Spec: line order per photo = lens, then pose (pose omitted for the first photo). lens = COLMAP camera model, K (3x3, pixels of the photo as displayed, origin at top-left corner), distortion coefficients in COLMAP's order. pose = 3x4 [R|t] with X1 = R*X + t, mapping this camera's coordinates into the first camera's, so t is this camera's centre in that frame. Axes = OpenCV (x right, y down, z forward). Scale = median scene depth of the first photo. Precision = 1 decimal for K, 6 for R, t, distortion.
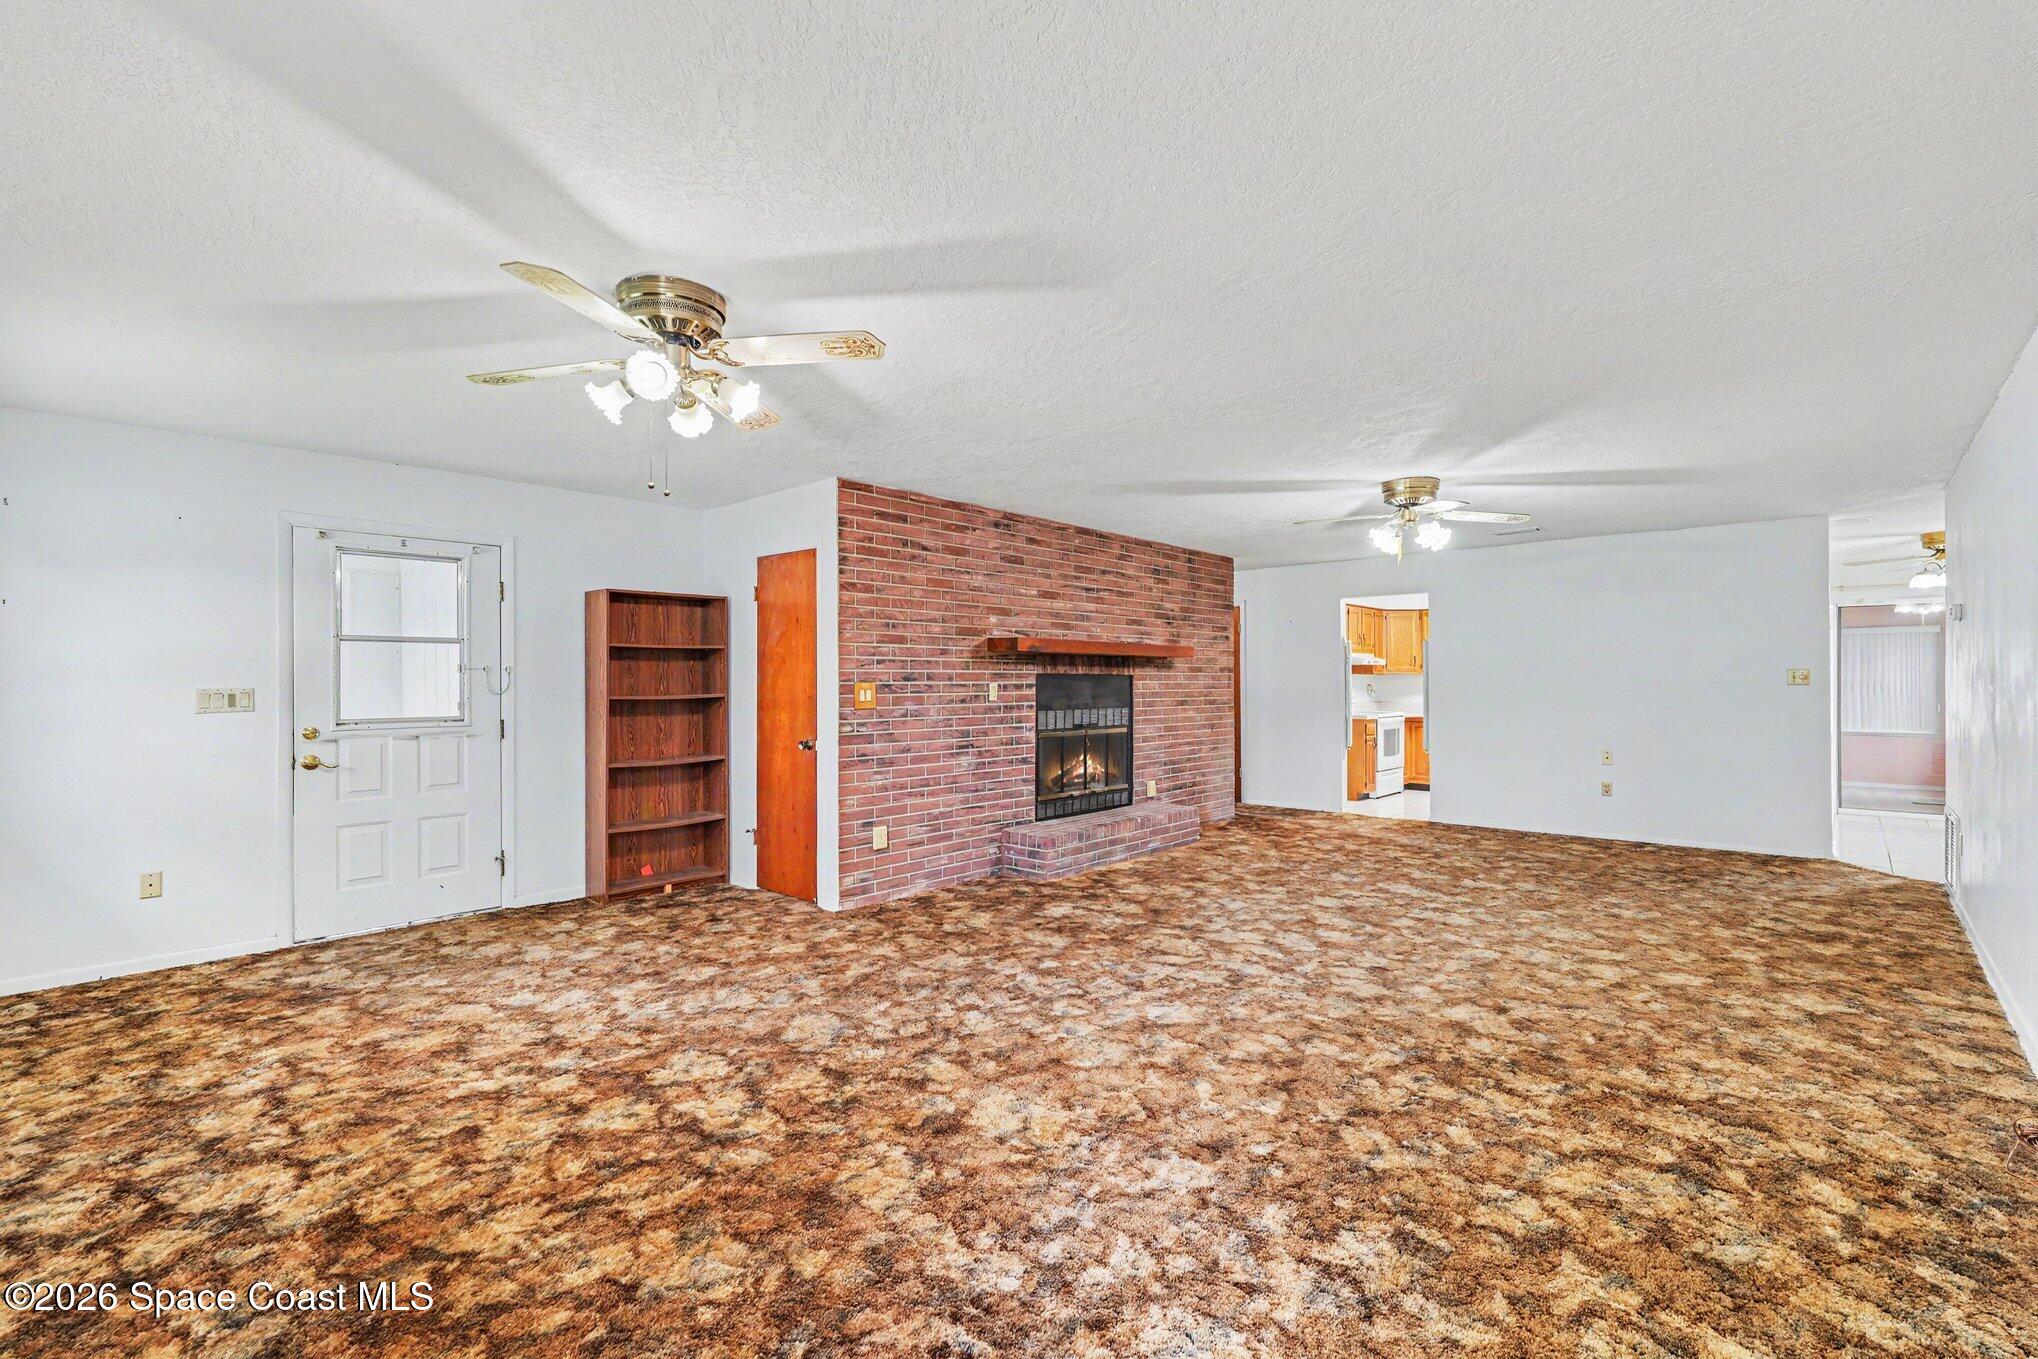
lens RADIAL K [[911.3, 0, 1021.2], [0, 911.3, 700.3], [0, 0, 1]] dist [0.000050, 0.000032]
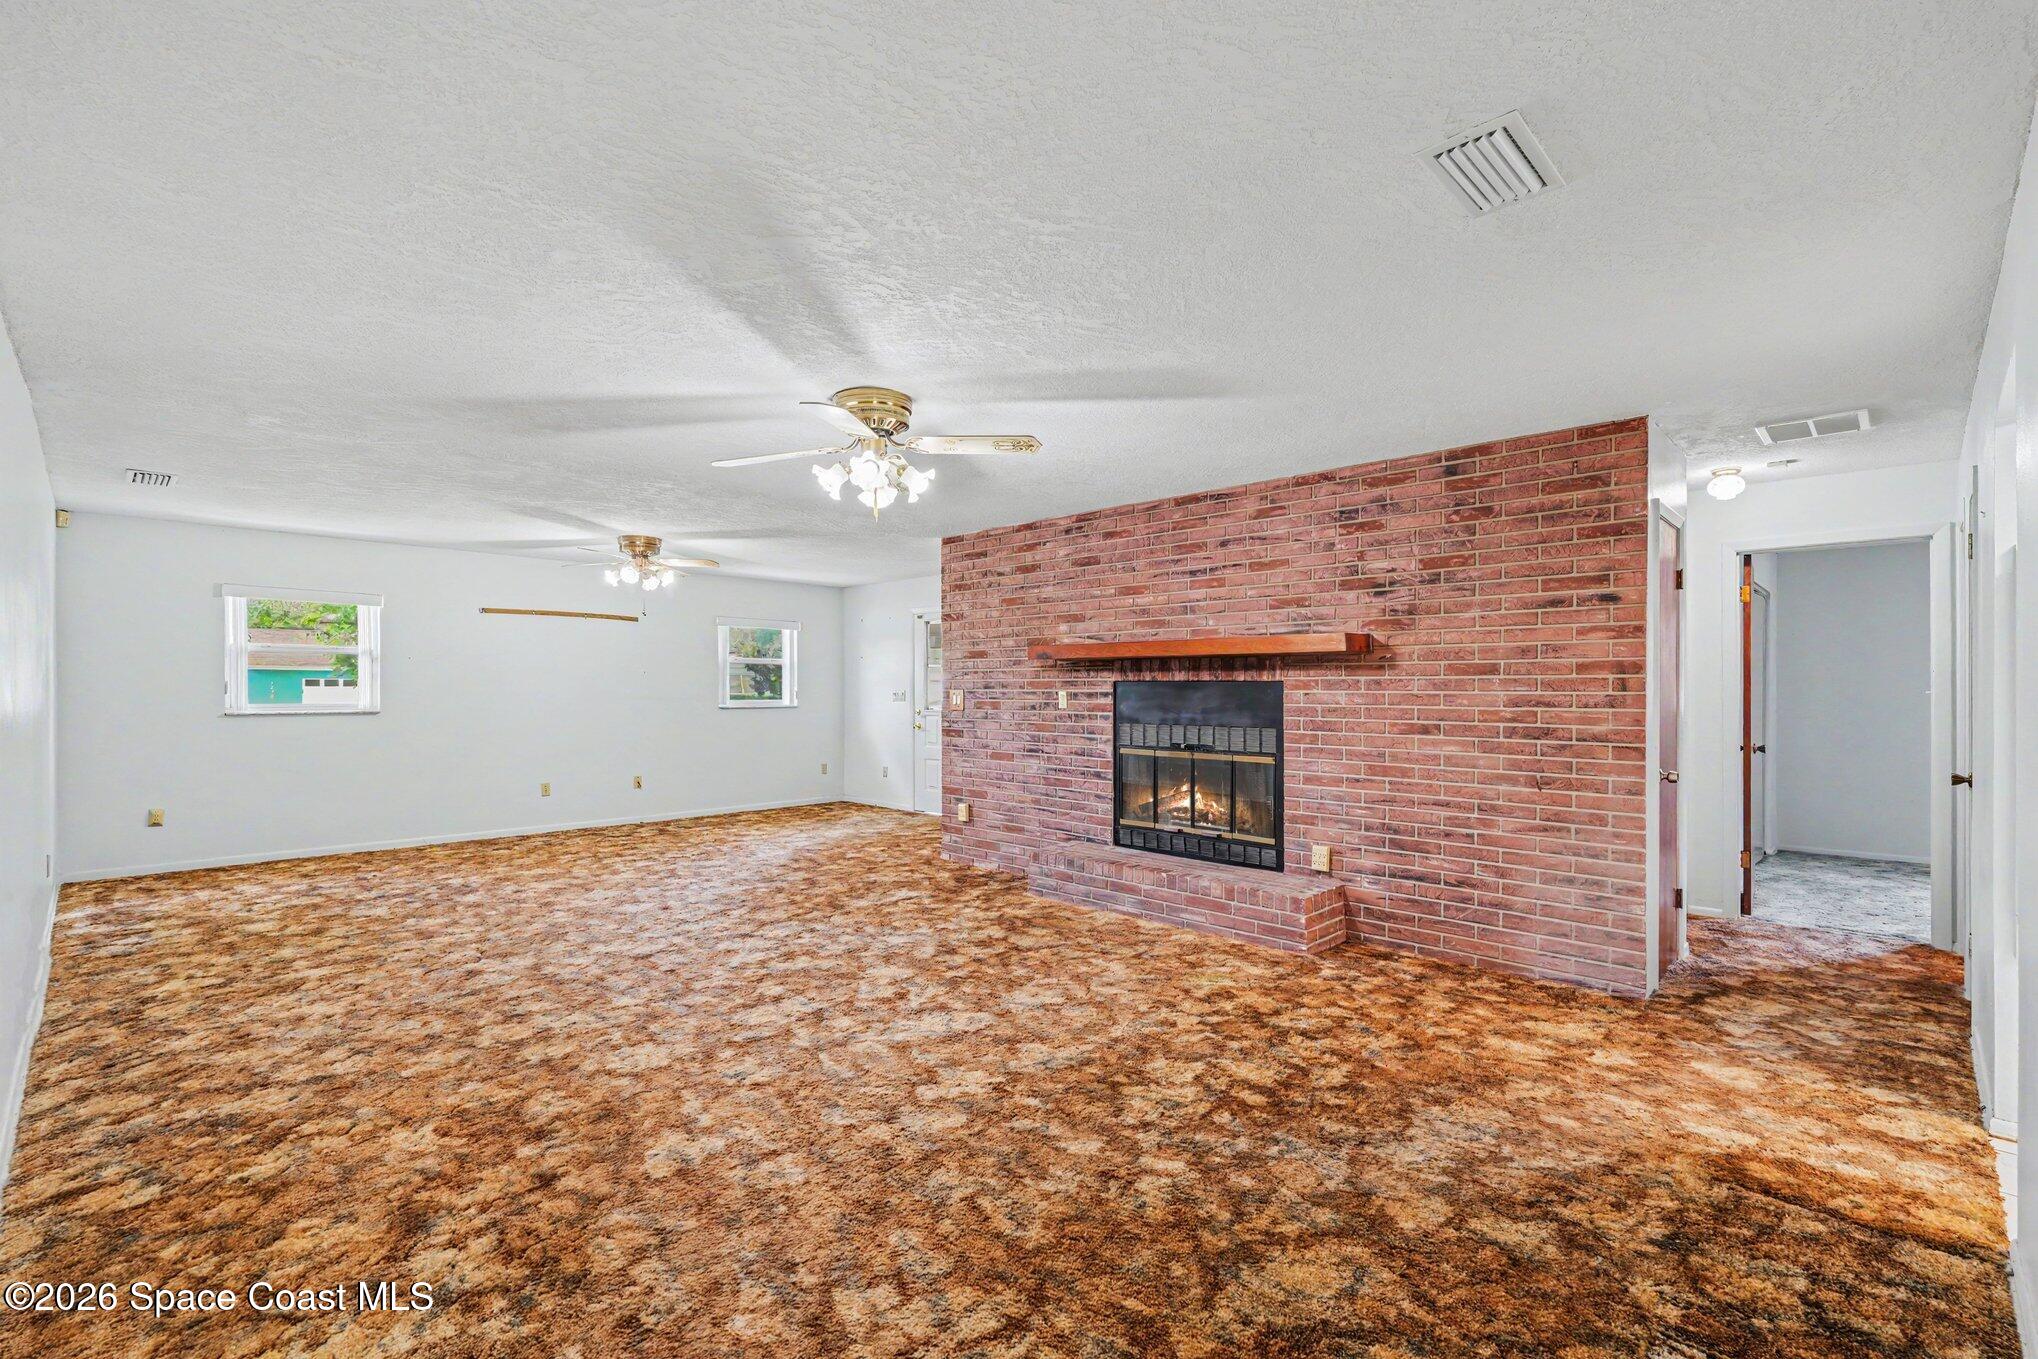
lens RADIAL K [[911.3, 0, 1021.2], [0, 911.3, 700.3], [0, 0, 1]] dist [0.000050, 0.000032]
pose [[-0.052404, 0.016662, -0.998487, 1.003047], [-0.022336, 0.999591, 0.017853, -0.026486], [0.998376, 0.023237, -0.052010, 1.041135]]
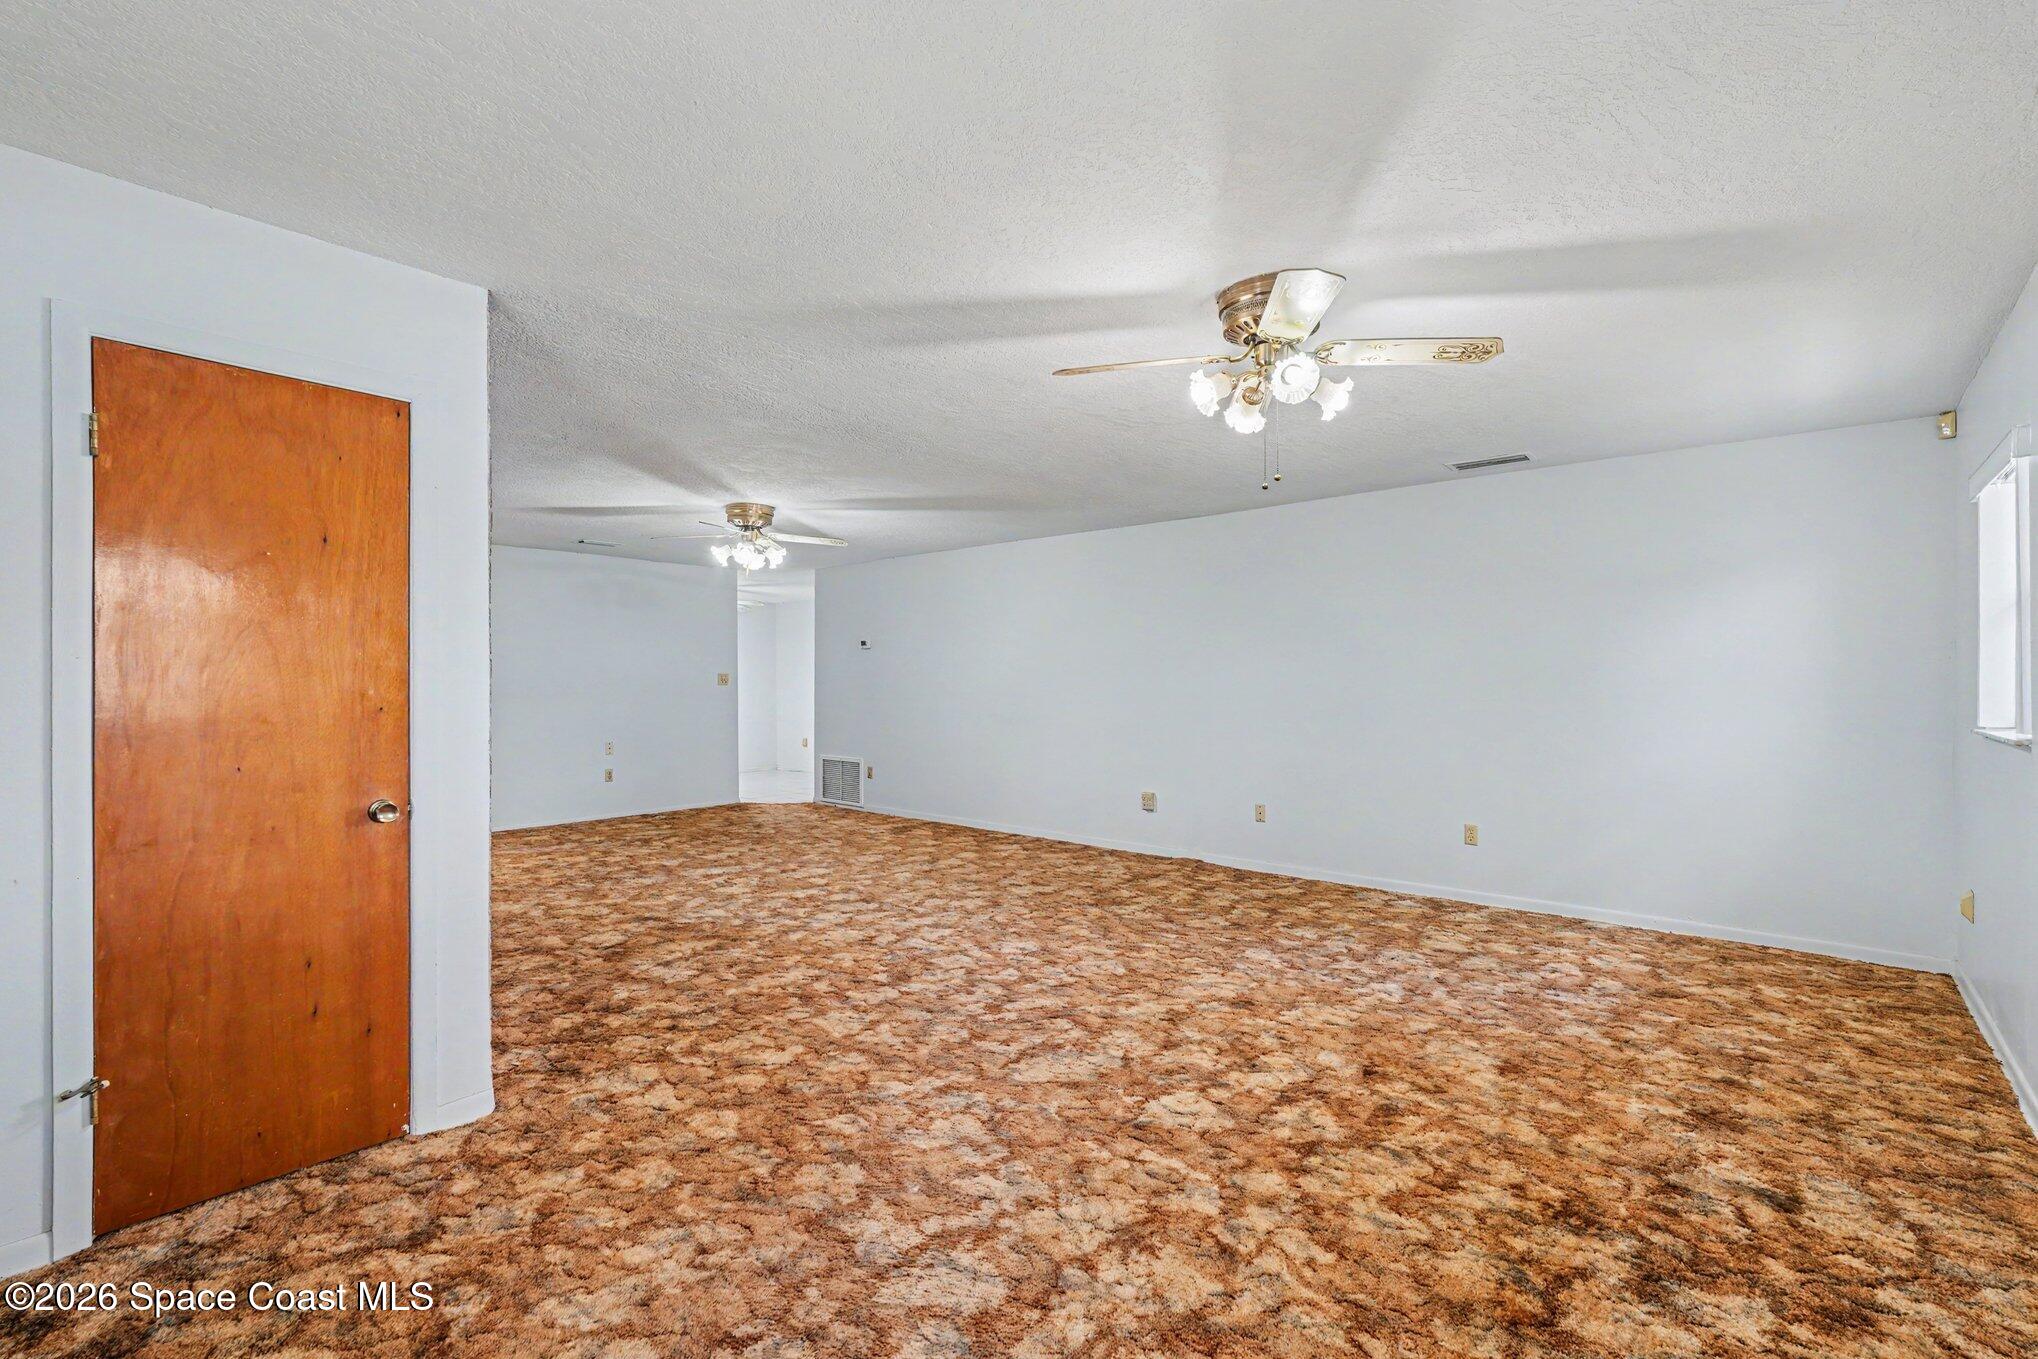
lens RADIAL K [[941.0, 0, 1016.7], [0, 941.0, 700.8], [0, 0, 1]] dist [0.000712, 0.000620]
pose [[-0.039928, -0.018155, 0.999038, -0.679284], [0.023909, 0.999531, 0.019119, -0.008329], [-0.998916, 0.024650, -0.039475, 0.641448]]
